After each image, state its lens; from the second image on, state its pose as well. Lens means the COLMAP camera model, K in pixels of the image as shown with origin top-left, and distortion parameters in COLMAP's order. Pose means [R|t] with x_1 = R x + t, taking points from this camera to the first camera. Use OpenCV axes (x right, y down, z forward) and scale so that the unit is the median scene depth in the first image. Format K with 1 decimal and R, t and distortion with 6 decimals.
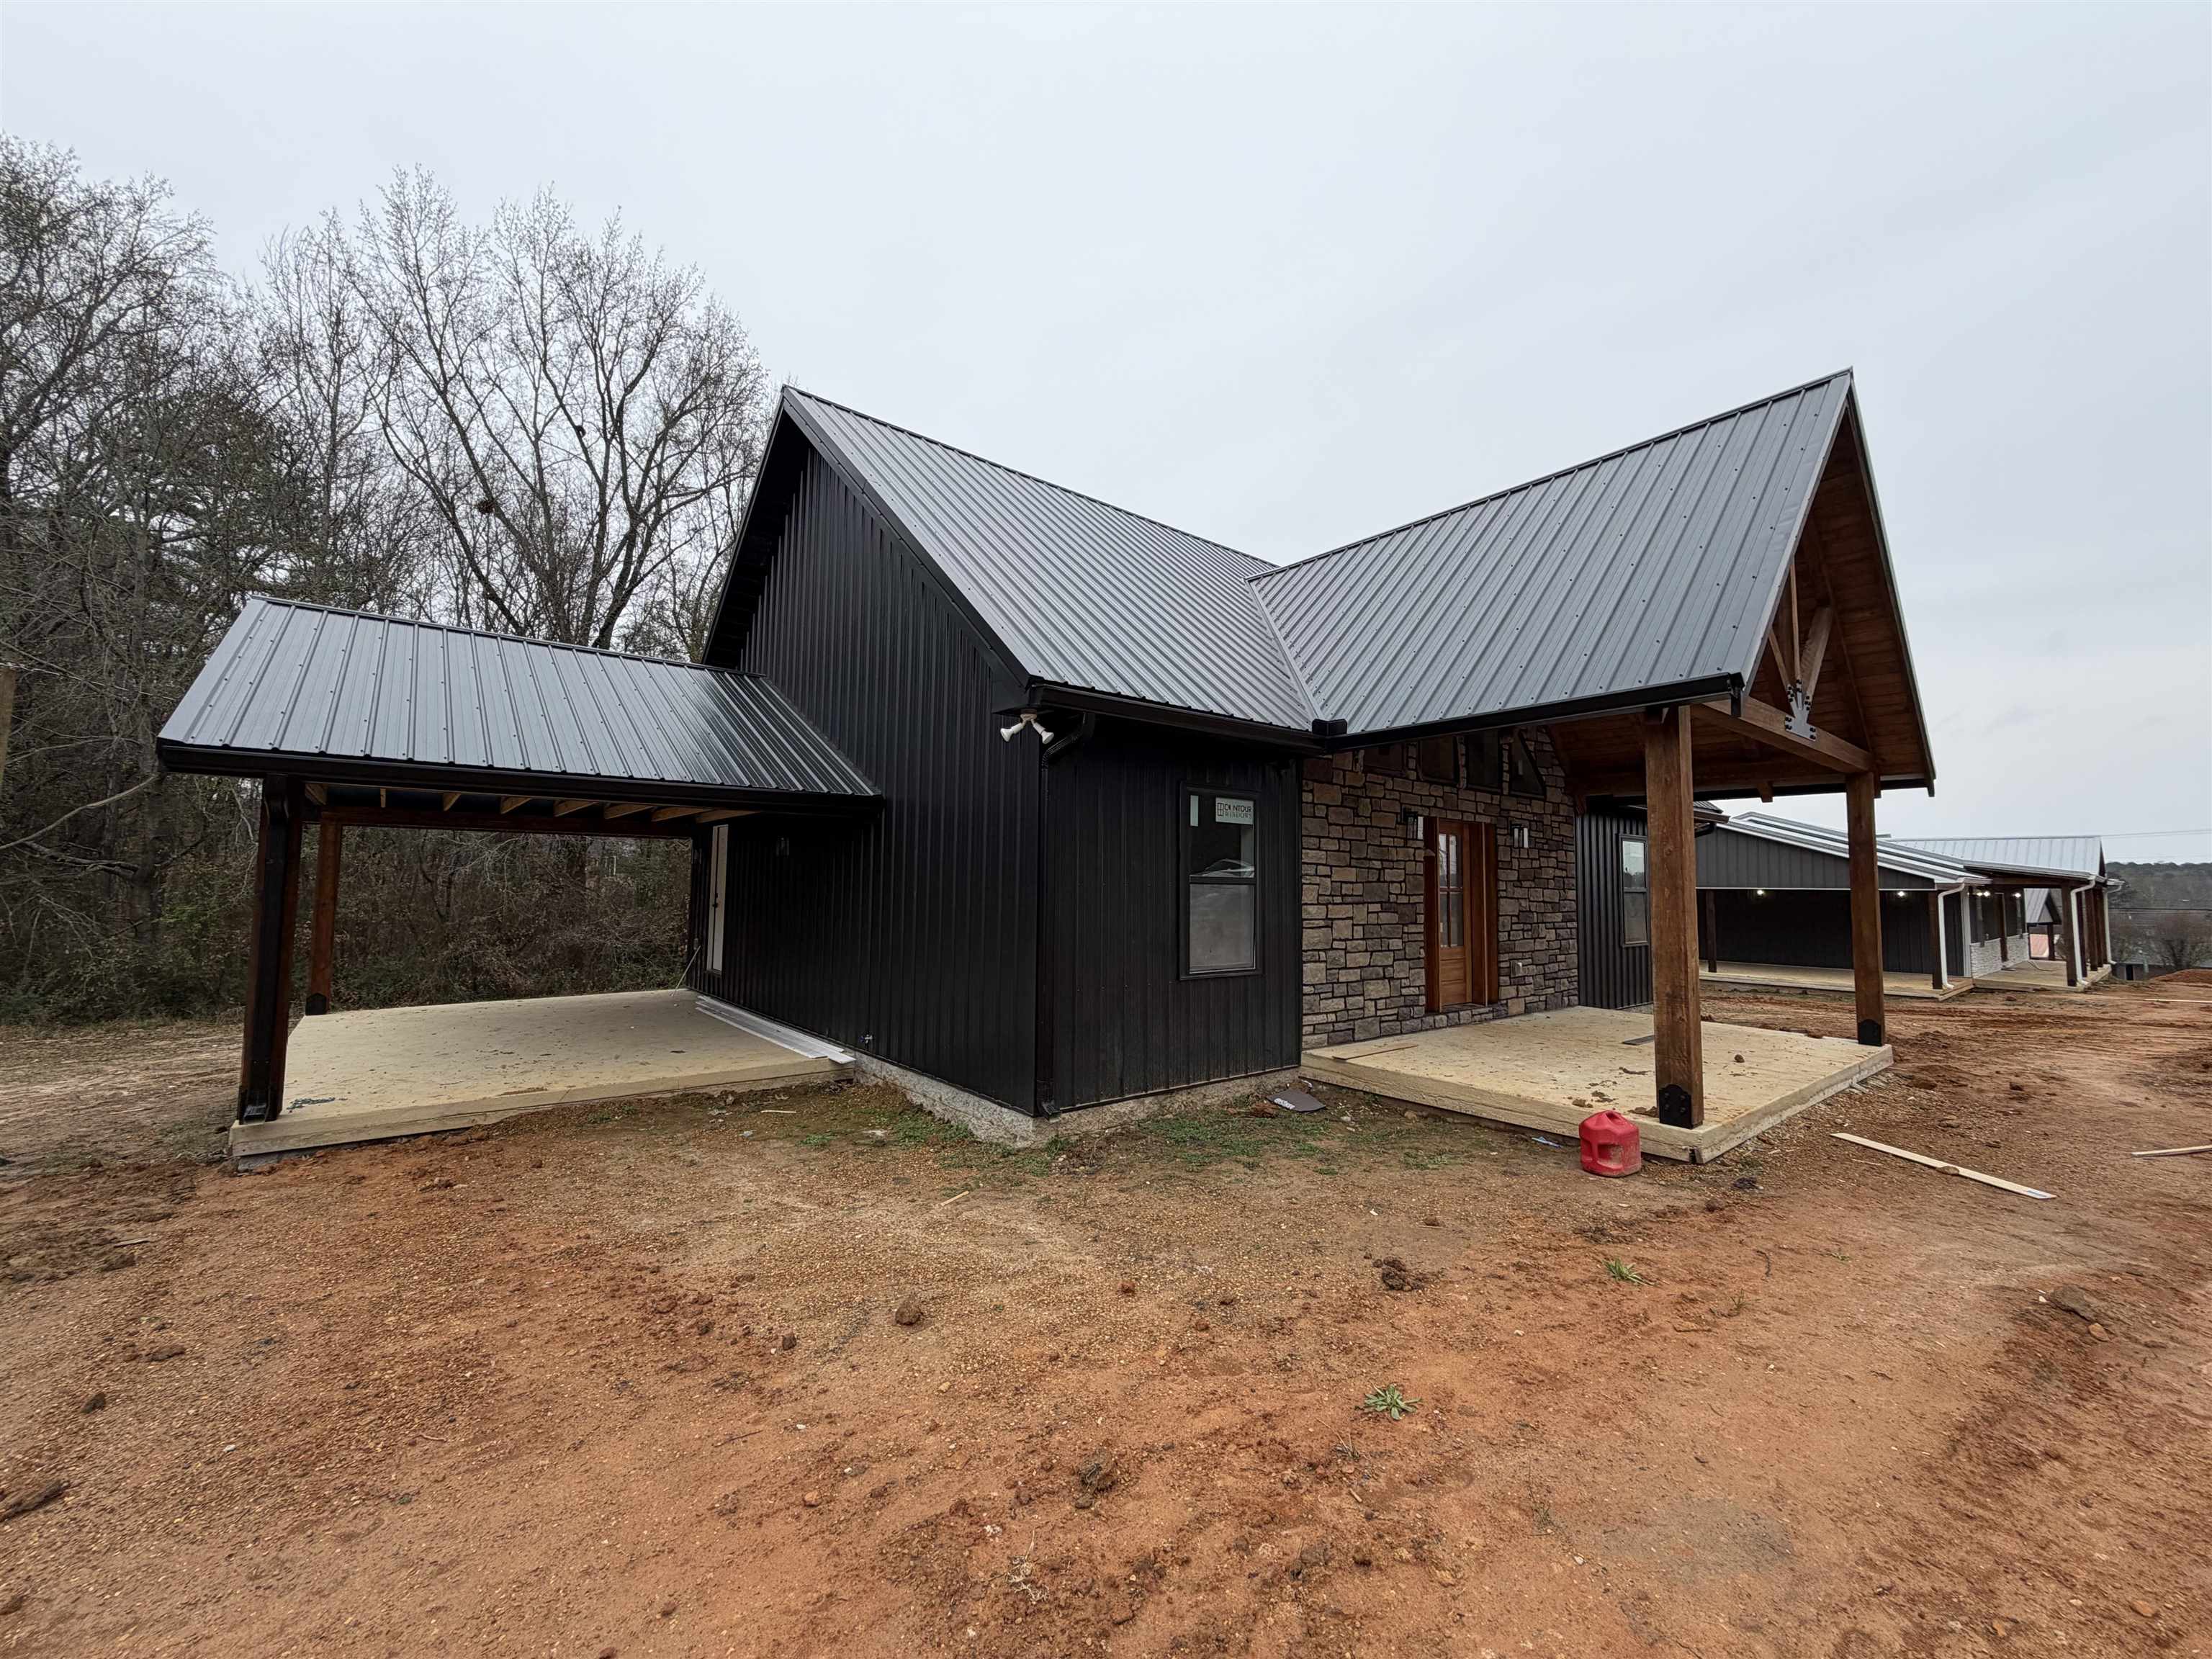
lens RADIAL K [[876.9, 0, 1097.0], [0, 876.9, 825.3], [0, 0, 1]] dist [0.000641, 0.000372]
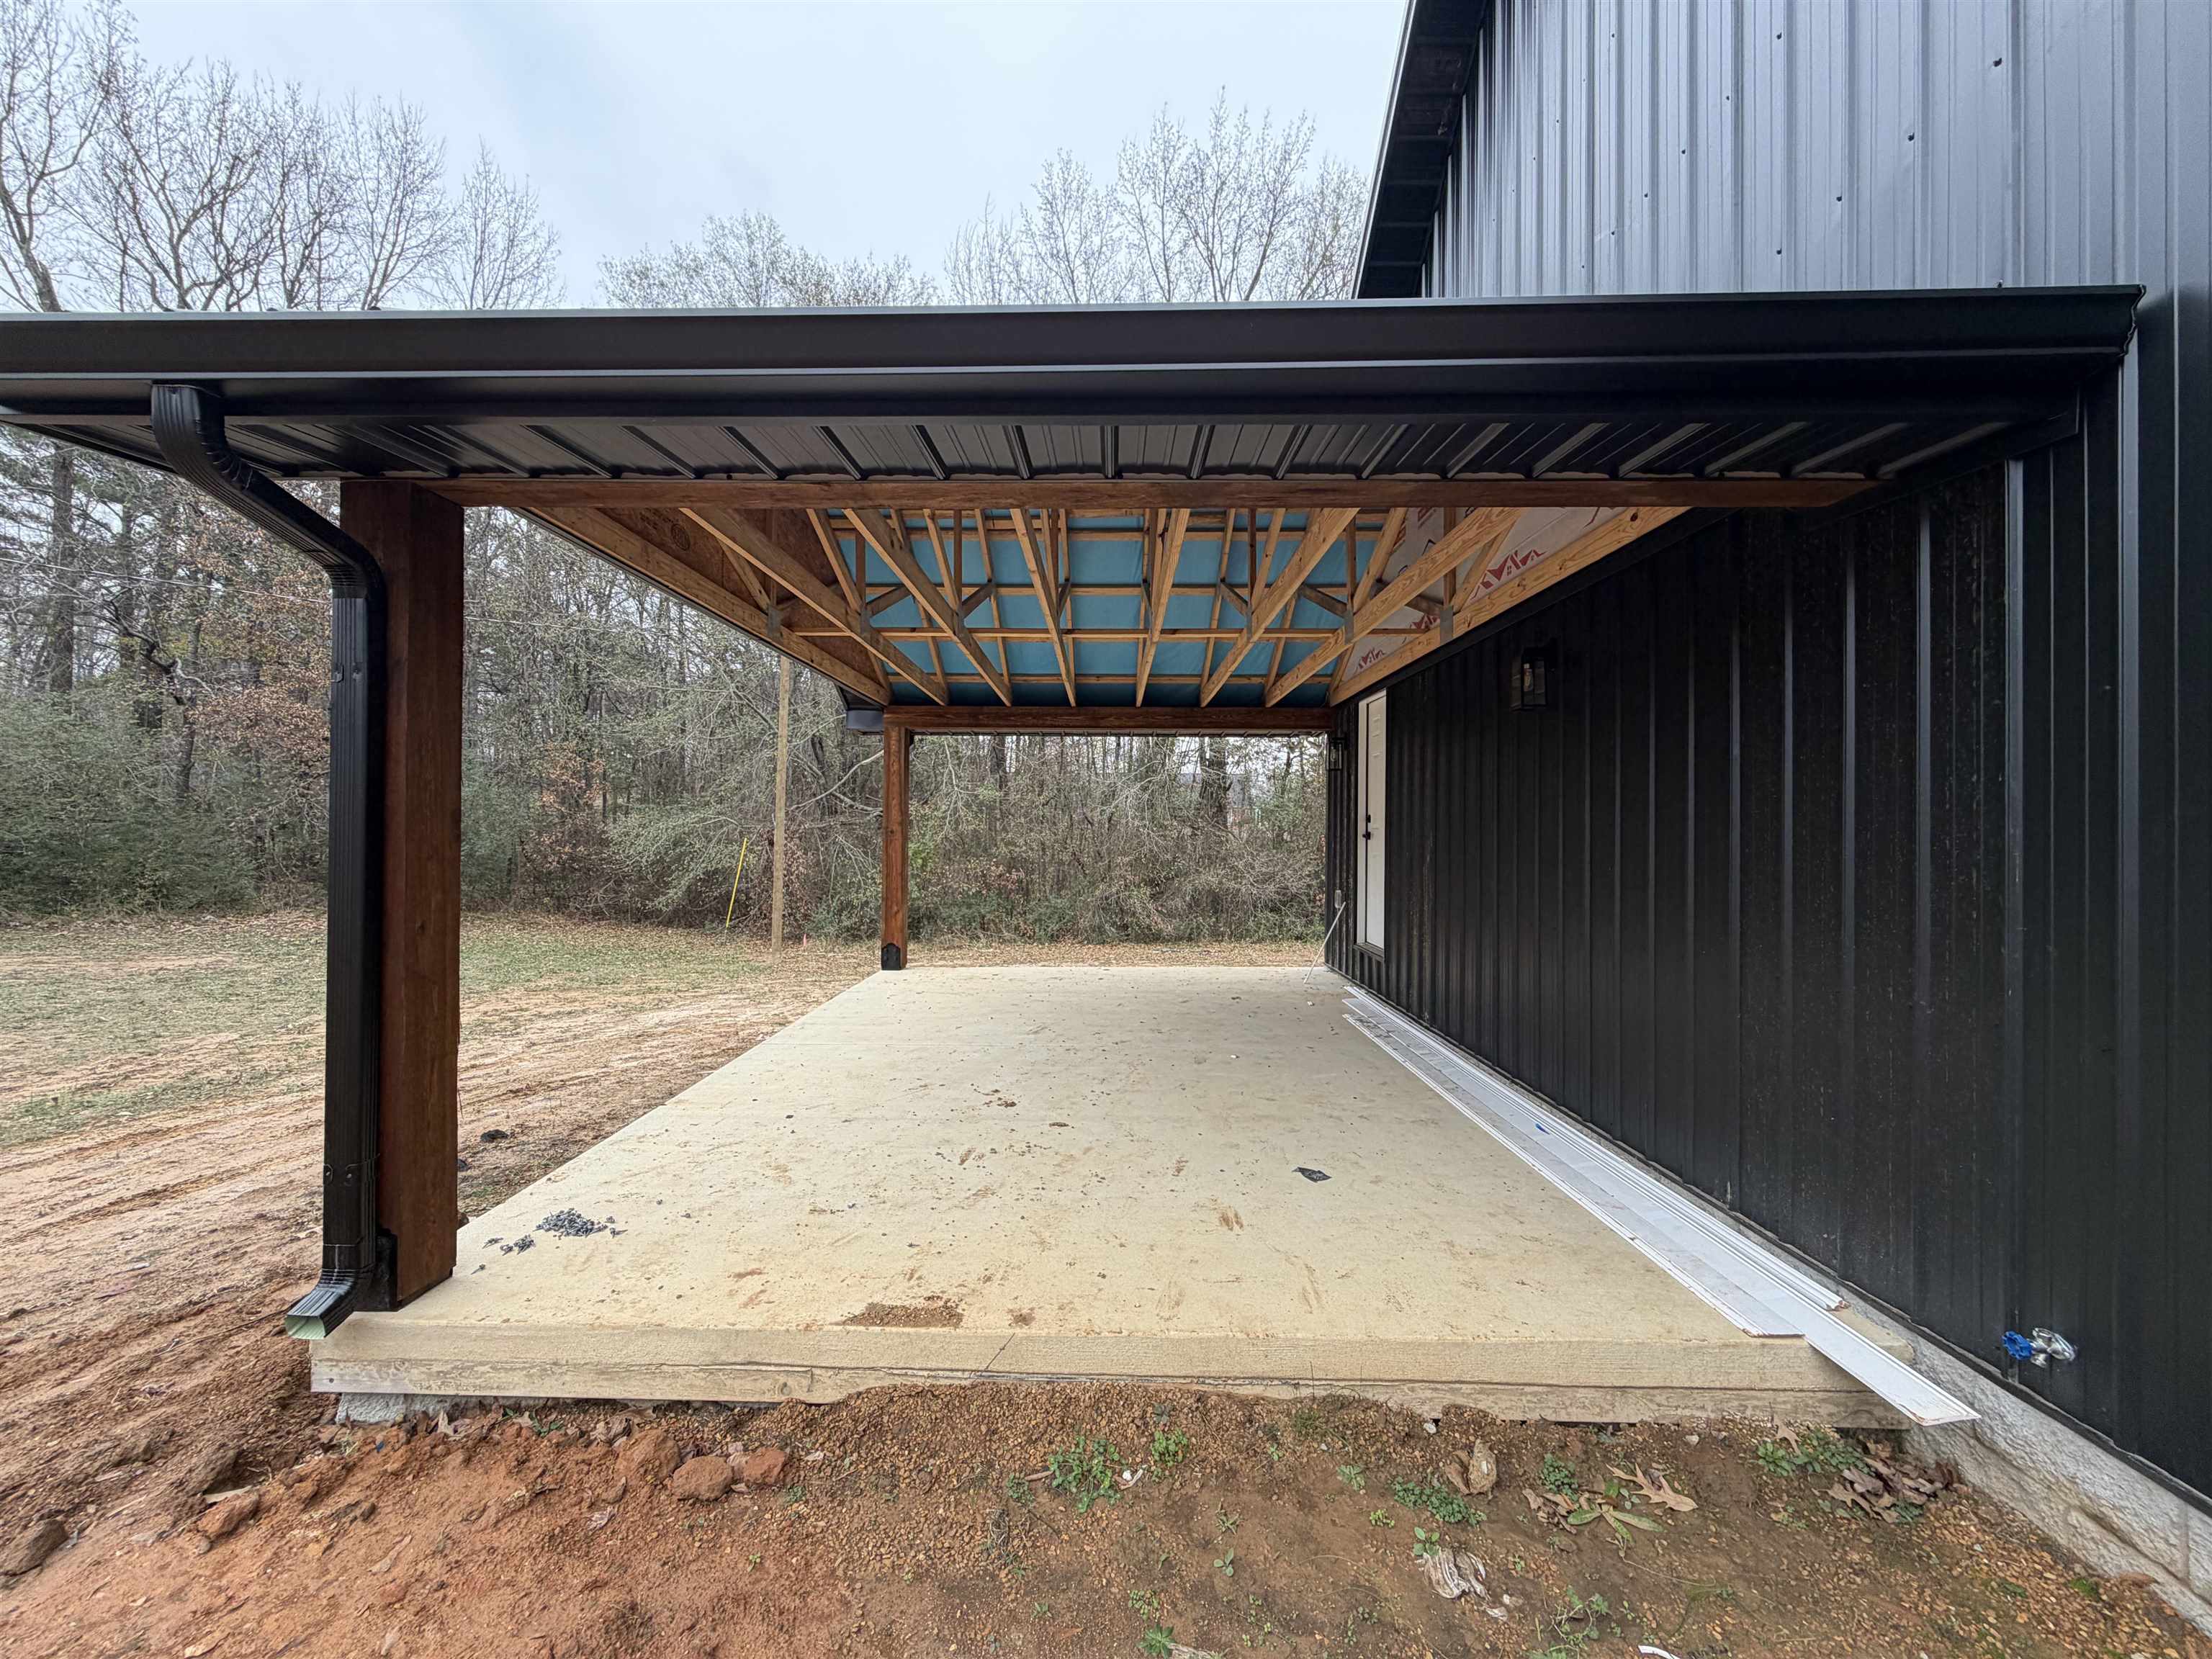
lens RADIAL K [[876.9, 0, 1095.1], [0, 876.9, 819.0], [0, 0, 1]] dist [0.000641, 0.000372]
pose [[0.769794, -0.015840, -0.638096, -0.292236], [0.047988, 0.998299, 0.033111, 0.075734], [0.636486, -0.056110, 0.769245, 0.630426]]
